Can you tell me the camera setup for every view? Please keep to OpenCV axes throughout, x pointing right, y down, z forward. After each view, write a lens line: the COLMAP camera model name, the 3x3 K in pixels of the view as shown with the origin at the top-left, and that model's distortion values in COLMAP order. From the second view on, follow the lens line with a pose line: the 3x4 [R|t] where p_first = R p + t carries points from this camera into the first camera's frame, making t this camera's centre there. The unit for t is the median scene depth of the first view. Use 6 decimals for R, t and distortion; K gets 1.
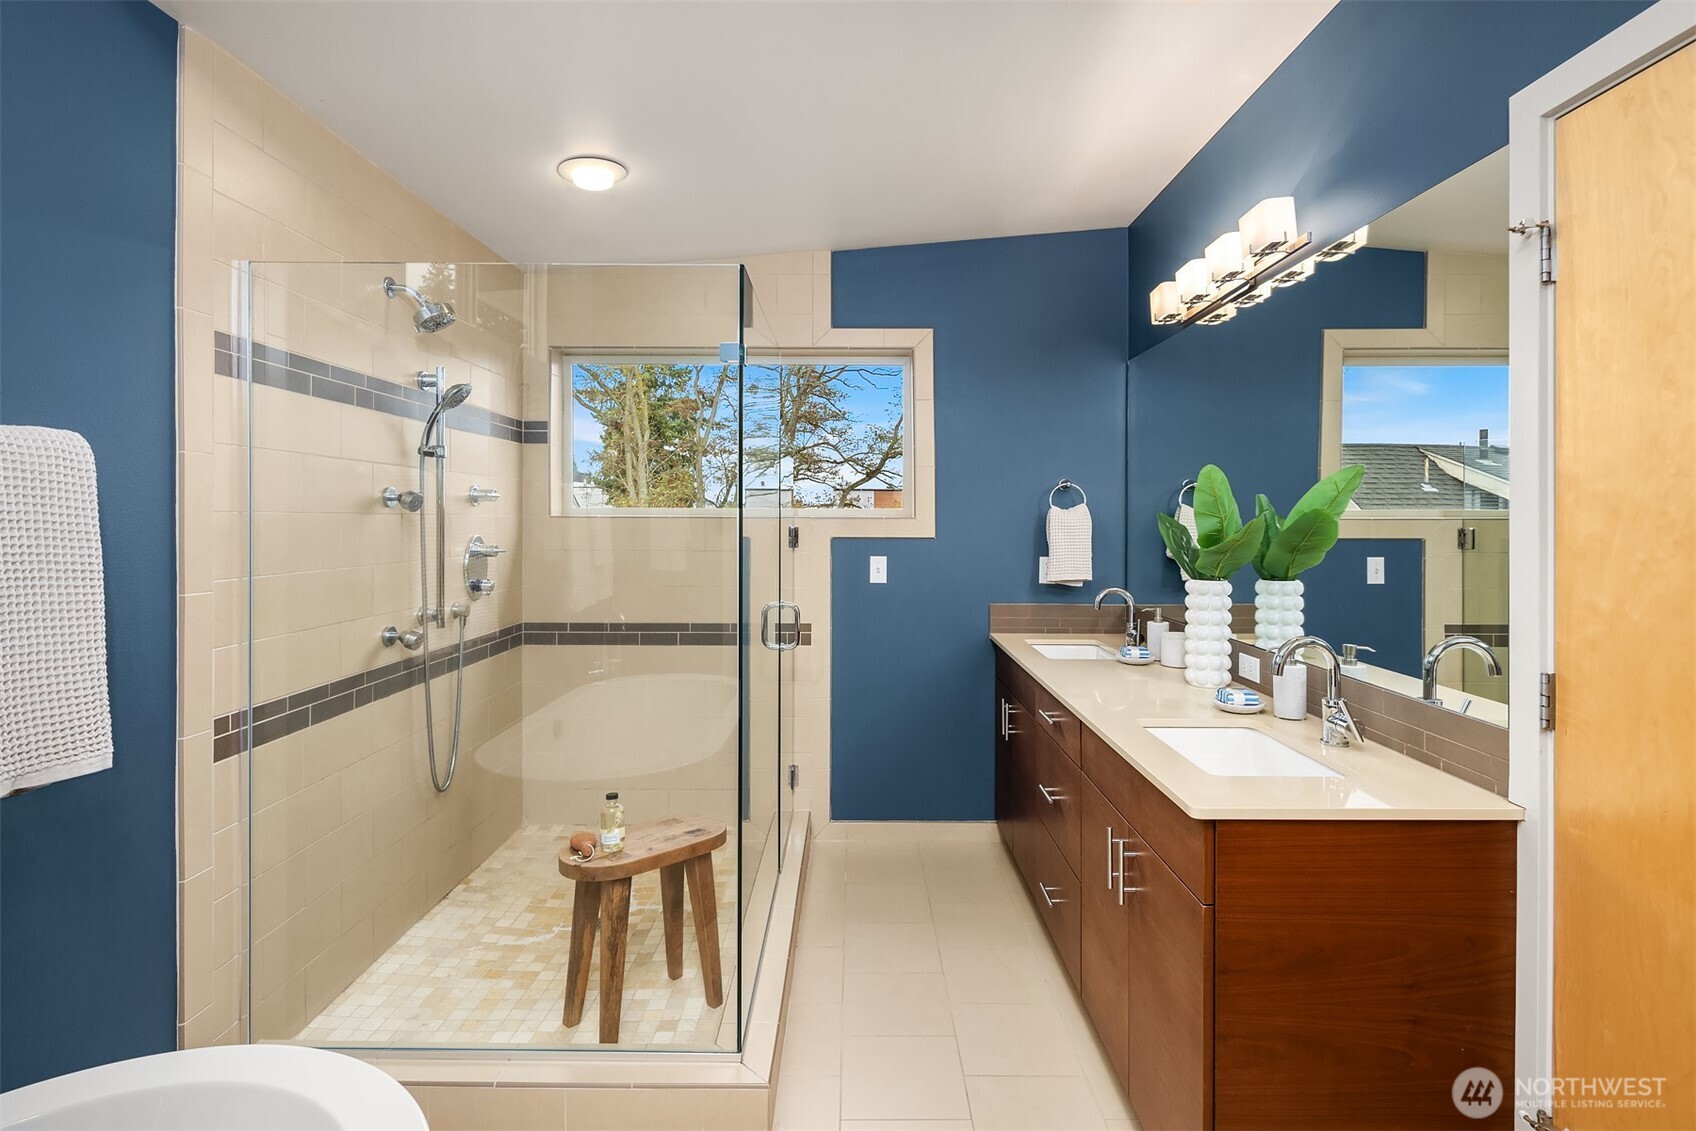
lens RADIAL K [[815.2, 0, 851.8], [0, 815.2, 519.6], [0, 0, 1]] dist [0.001656, 0.001184]
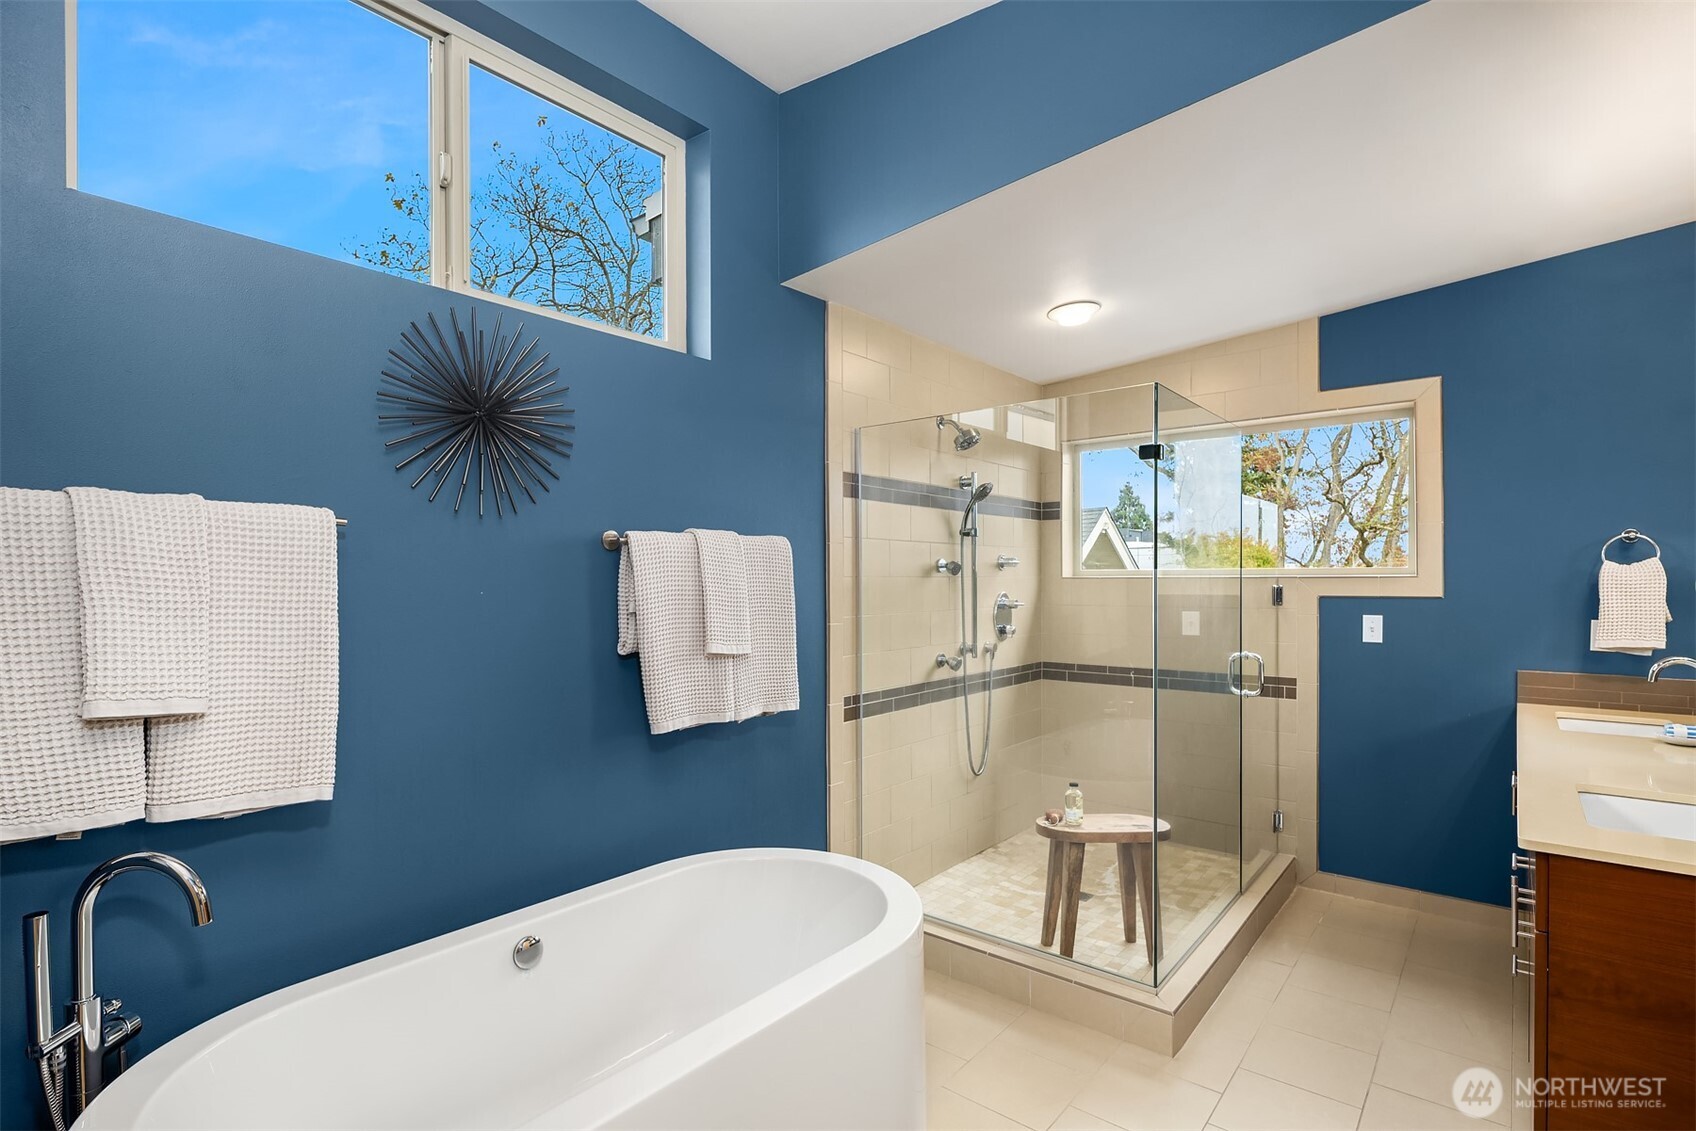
lens RADIAL K [[815.2, 0, 848.5], [0, 815.2, 576.9], [0, 0, 1]] dist [0.001656, 0.001184]
pose [[0.774425, -0.008498, -0.632609, 0.218425], [0.005801, 0.999963, -0.006332, 0.000841], [0.632640, 0.001234, 0.774445, -0.225997]]
